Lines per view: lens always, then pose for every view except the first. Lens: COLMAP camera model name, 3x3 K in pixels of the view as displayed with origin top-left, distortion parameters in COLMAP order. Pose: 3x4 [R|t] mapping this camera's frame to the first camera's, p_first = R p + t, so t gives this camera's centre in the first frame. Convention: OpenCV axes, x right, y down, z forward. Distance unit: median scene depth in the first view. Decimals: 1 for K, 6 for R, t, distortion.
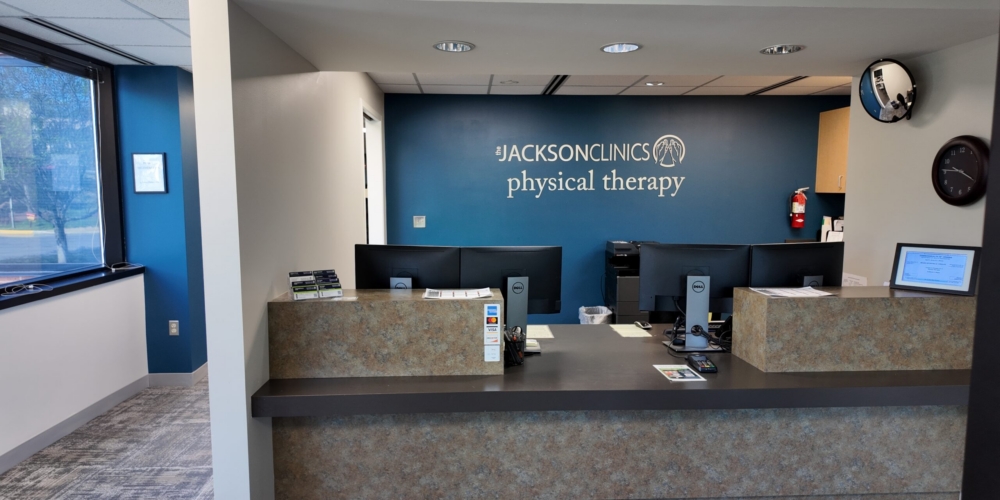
lens RADIAL K [[588.0, 0, 481.4], [0, 588.0, 248.4], [0, 0, 1]] dist [0.095825, -0.117630]
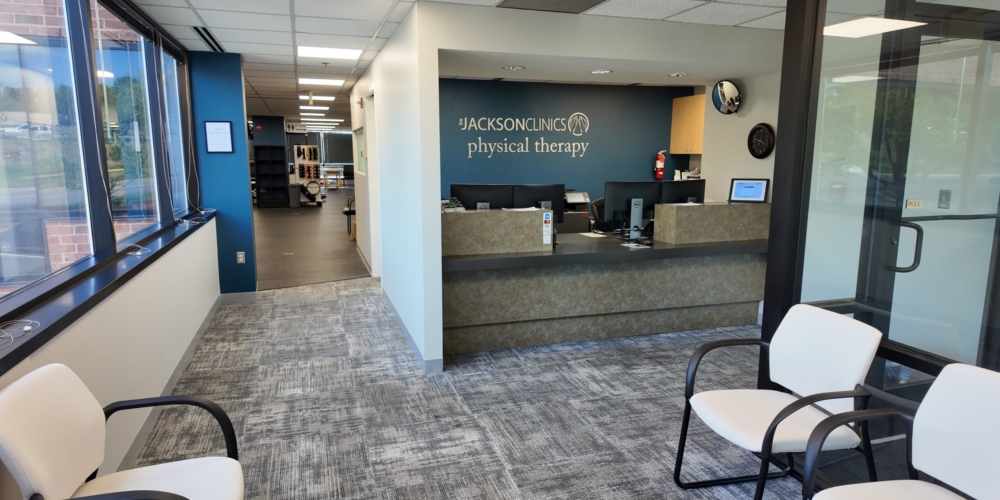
lens RADIAL K [[588.0, 0, 481.4], [0, 588.0, 248.4], [0, 0, 1]] dist [0.095825, -0.117630]
pose [[0.967146, -0.039411, 0.251147, -0.330333], [0.023930, 0.997637, 0.064401, 0.041392], [-0.253091, -0.056275, 0.965804, -0.379955]]
